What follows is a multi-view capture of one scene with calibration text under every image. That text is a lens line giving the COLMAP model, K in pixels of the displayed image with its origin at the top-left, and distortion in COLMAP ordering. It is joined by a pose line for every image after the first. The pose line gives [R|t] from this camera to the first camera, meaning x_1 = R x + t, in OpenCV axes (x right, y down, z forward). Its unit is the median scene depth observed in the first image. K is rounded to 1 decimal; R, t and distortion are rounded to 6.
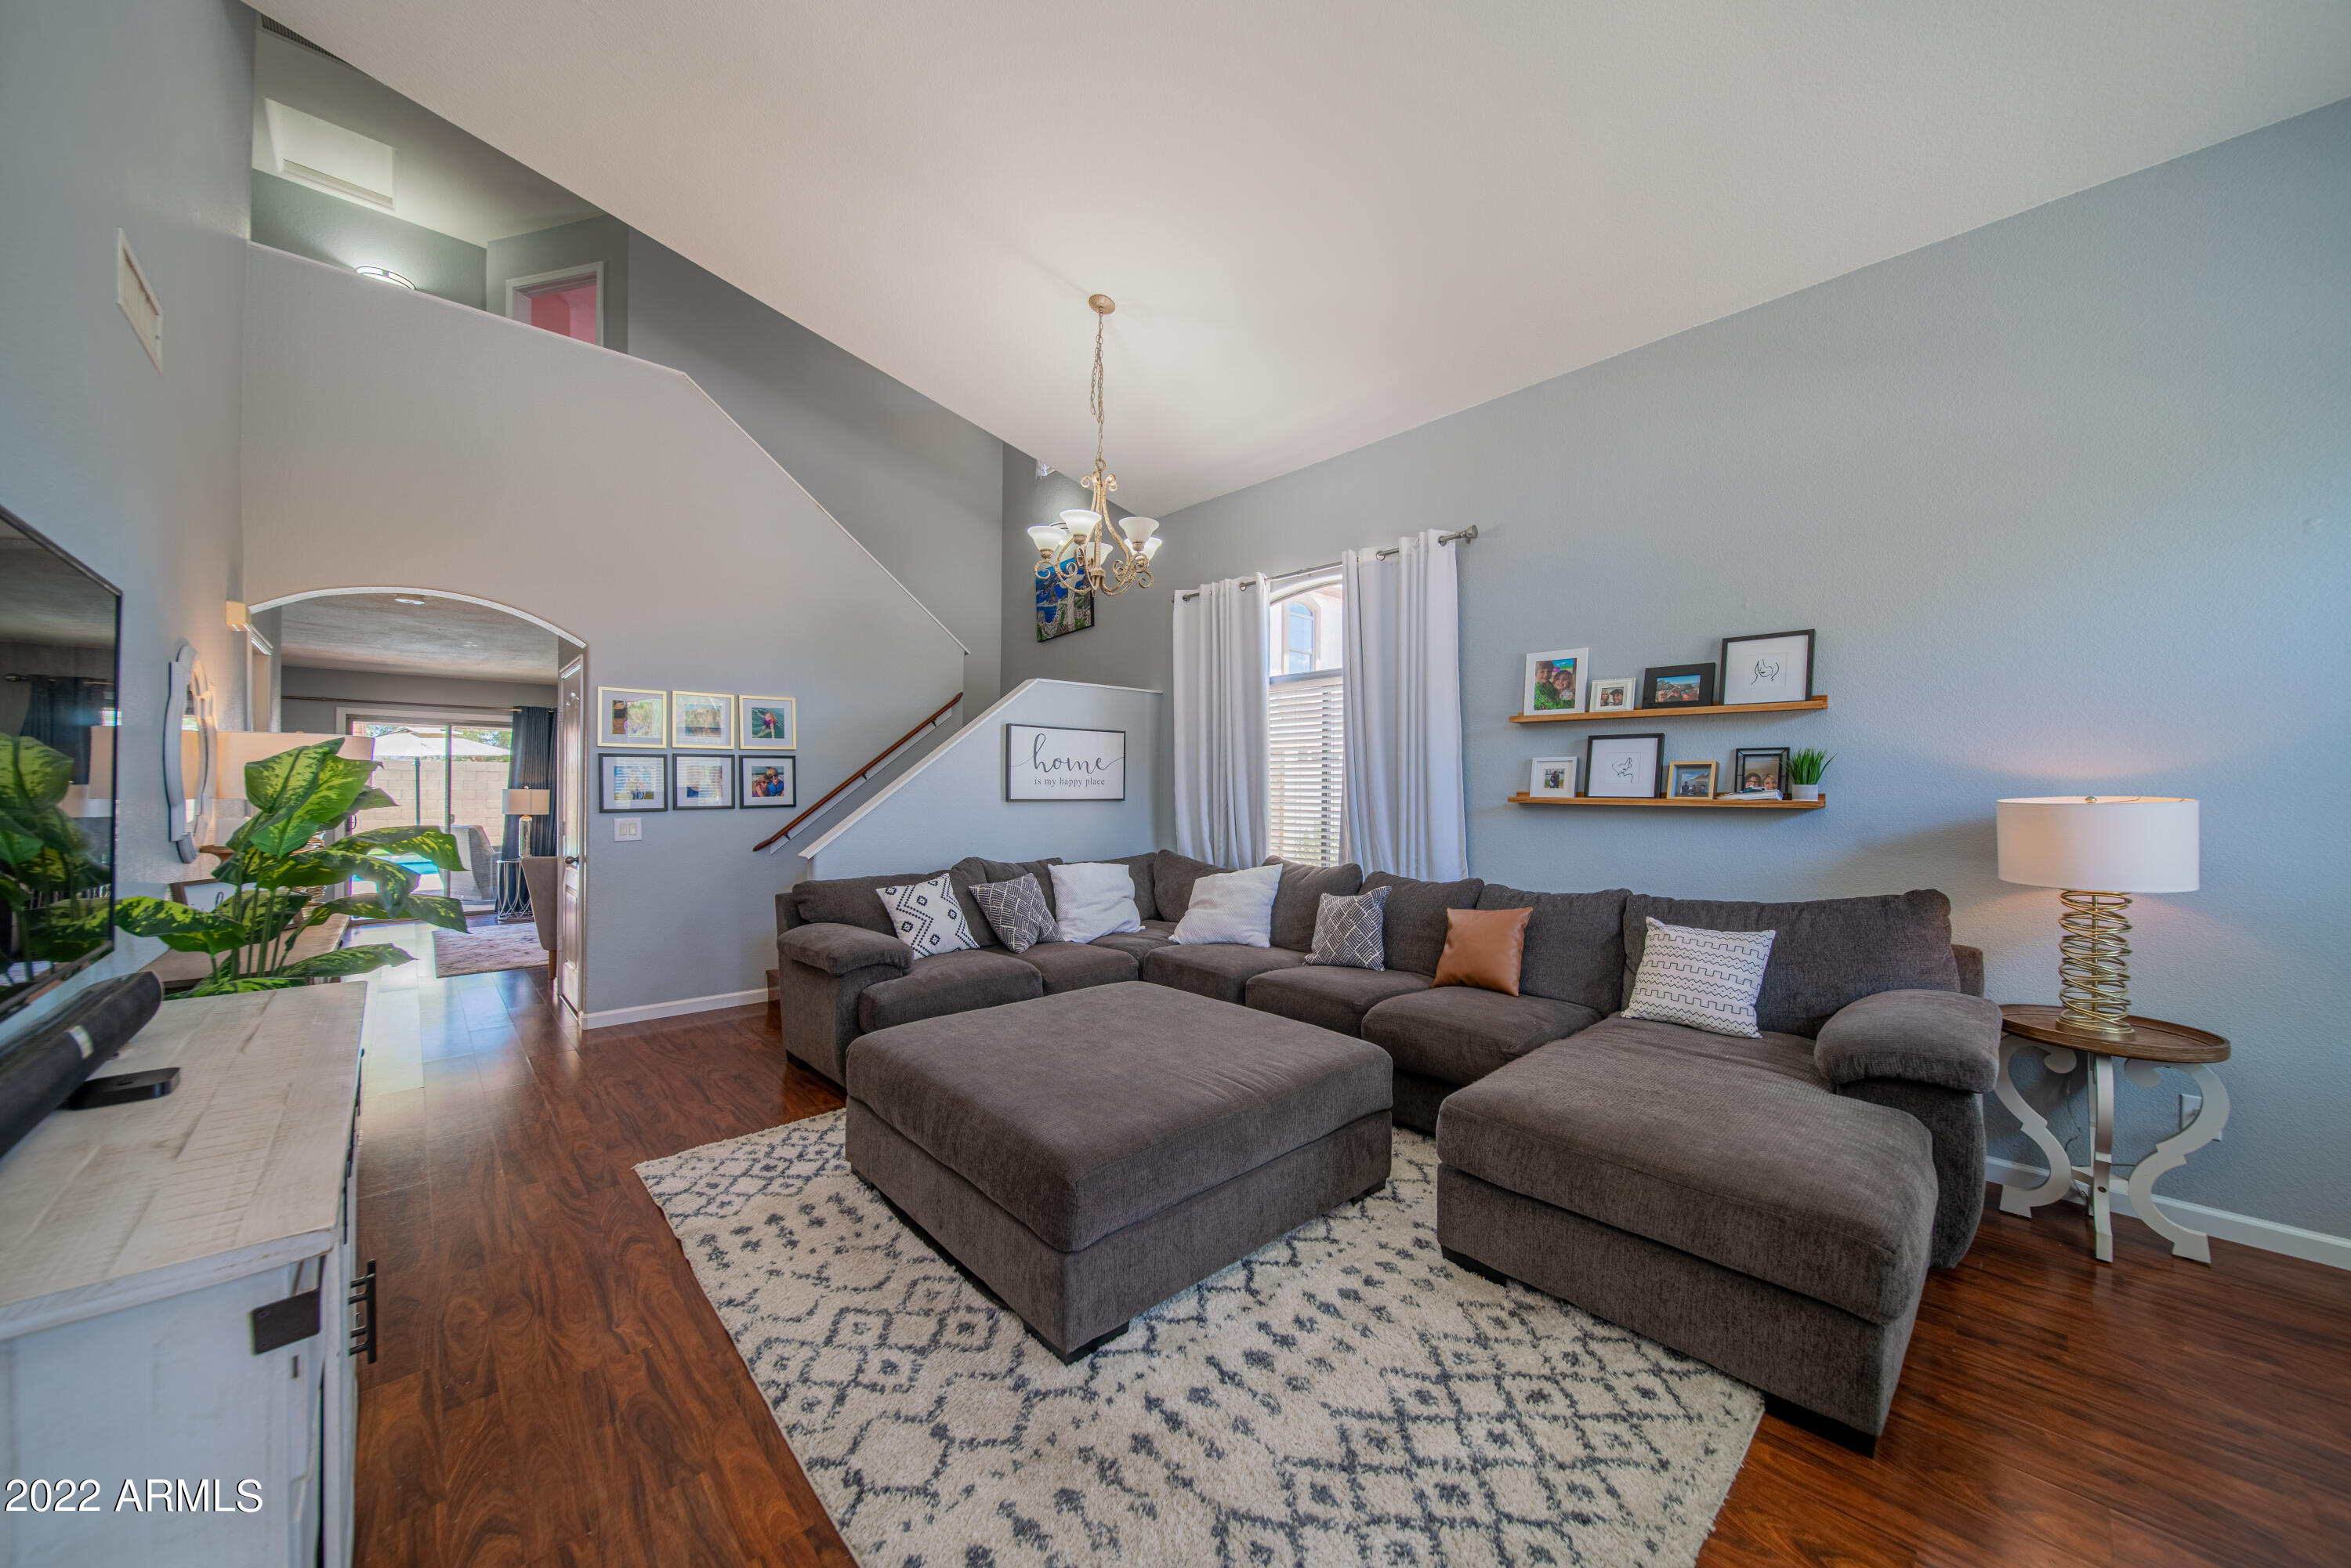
lens RADIAL K [[820.9, 0, 1167.5], [0, 820.9, 788.0], [0, 0, 1]] dist [0.001778, -0.002153]
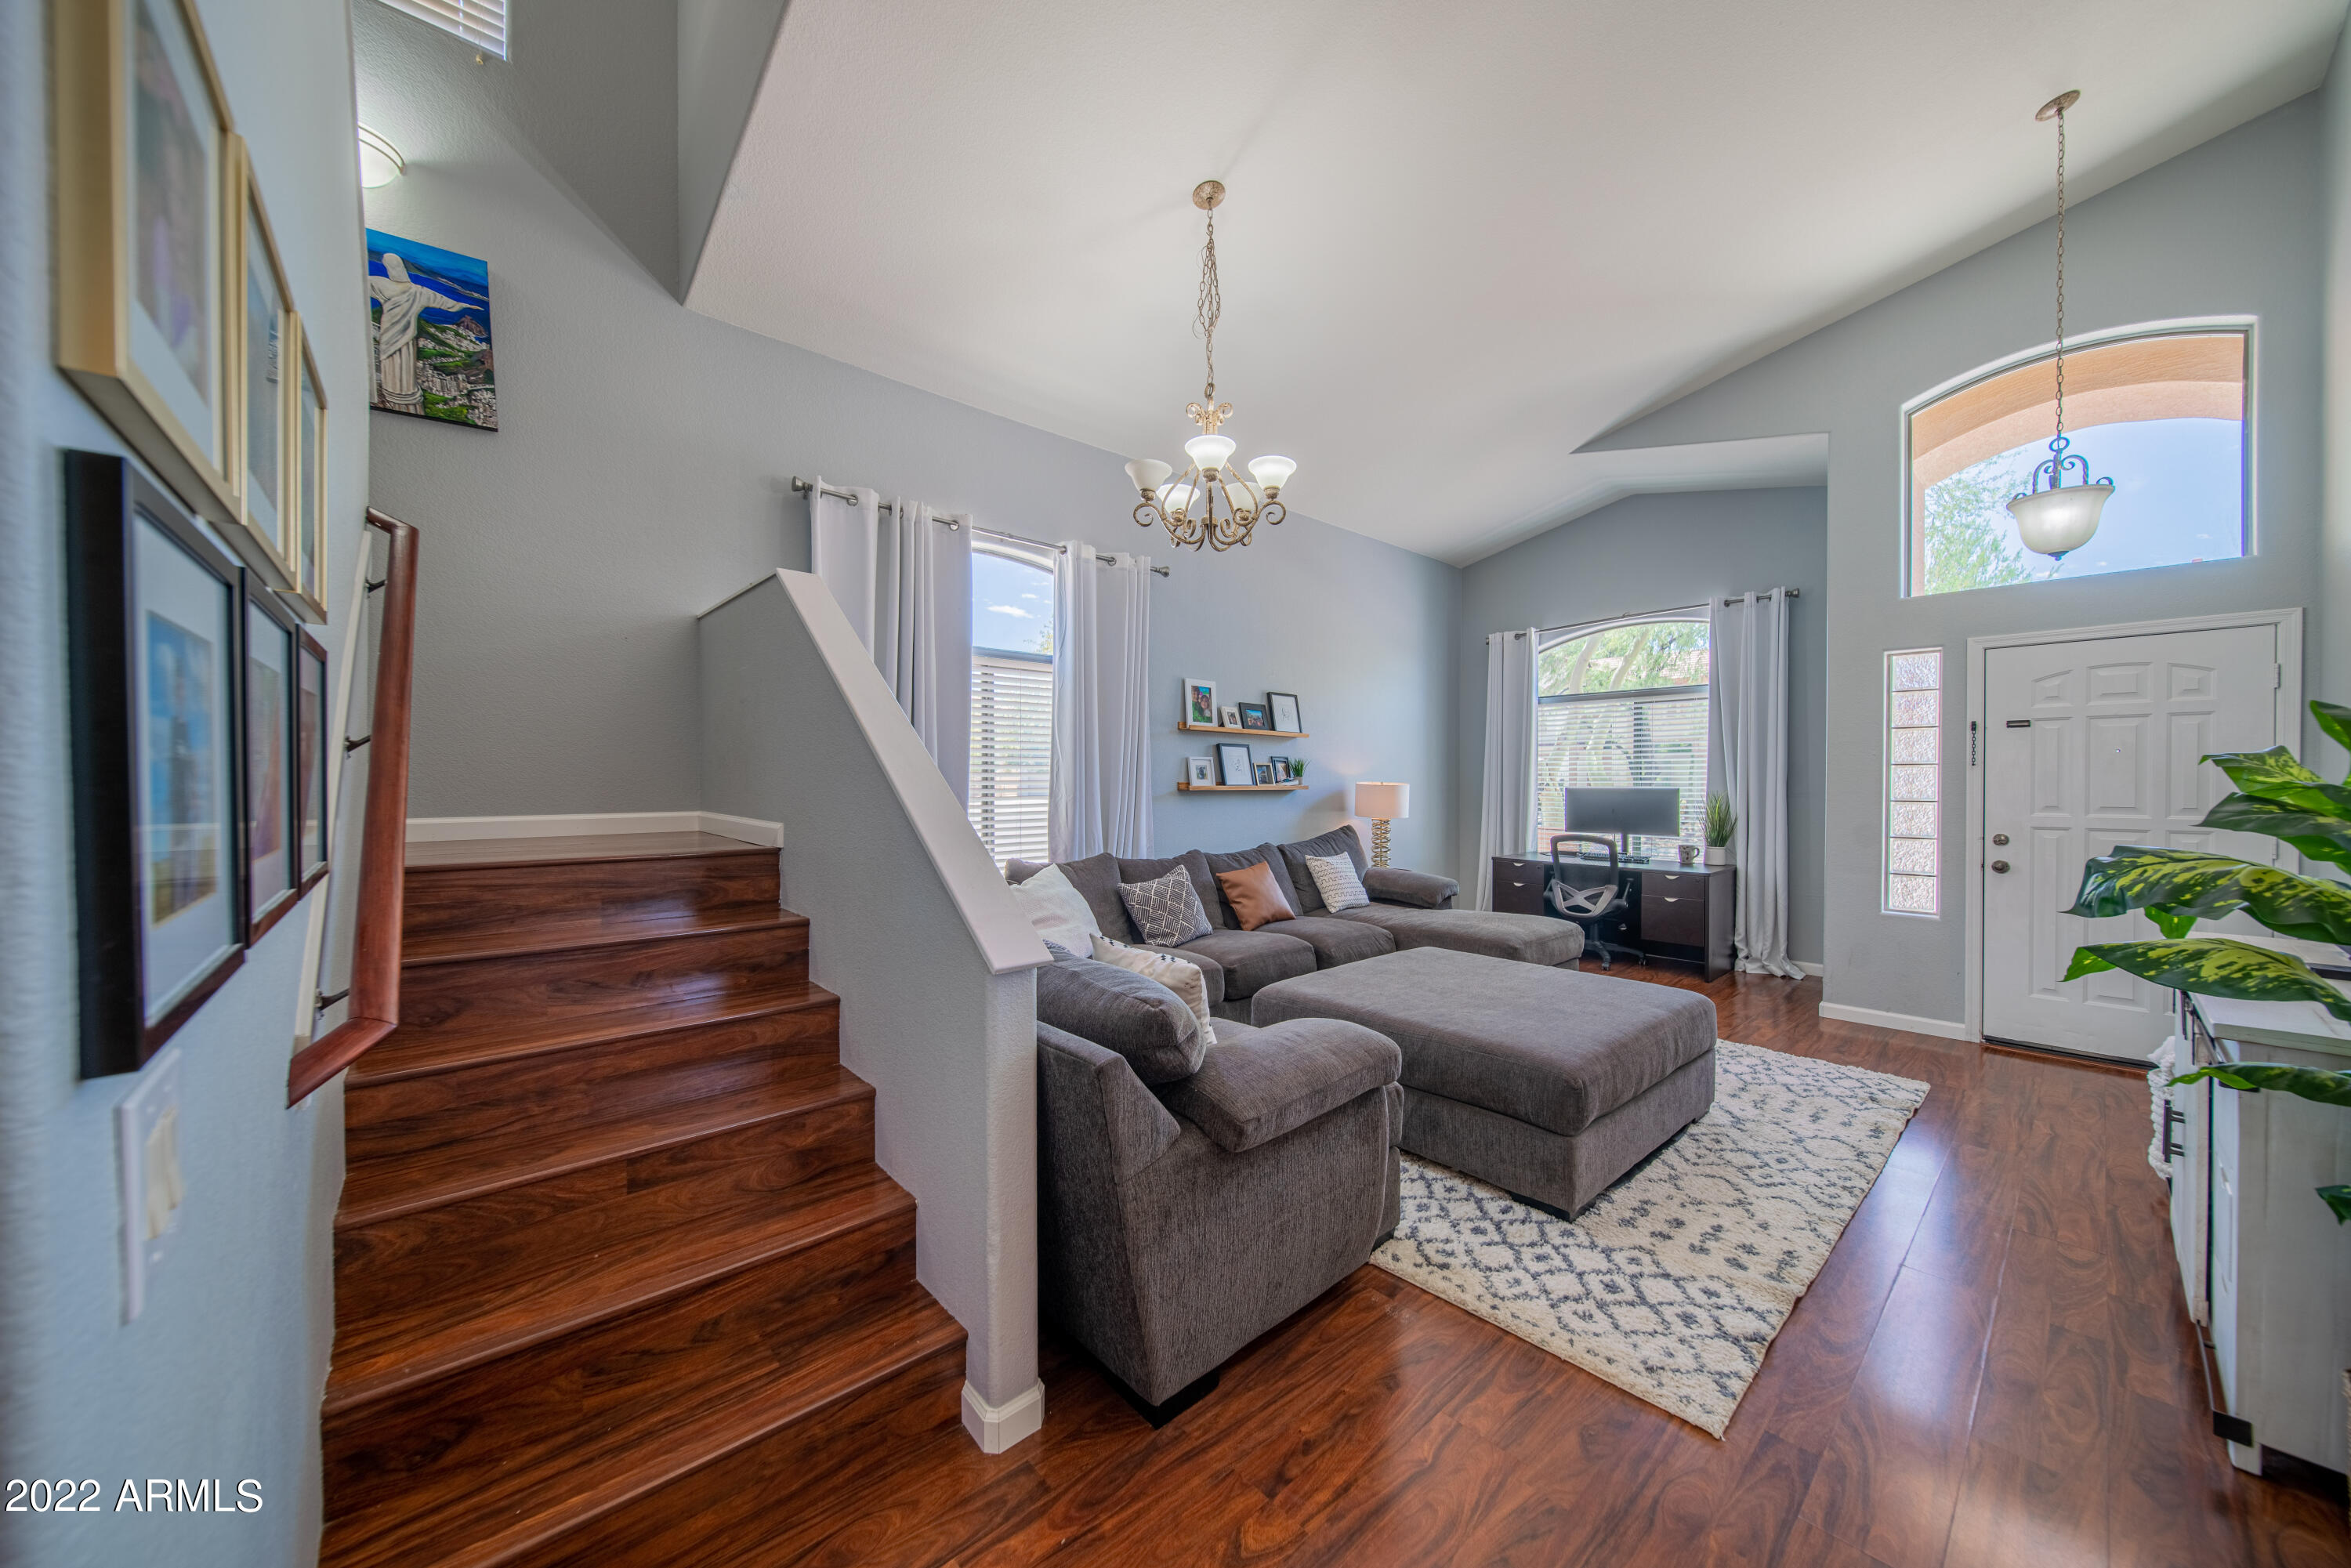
lens RADIAL K [[820.9, 0, 1167.5], [0, 820.9, 788.0], [0, 0, 1]] dist [0.001778, -0.002153]
pose [[0.025052, -0.017484, 0.999533, -1.128977], [-0.003381, 0.999840, 0.017574, -0.011064], [-0.999680, -0.003820, 0.024989, 1.259092]]
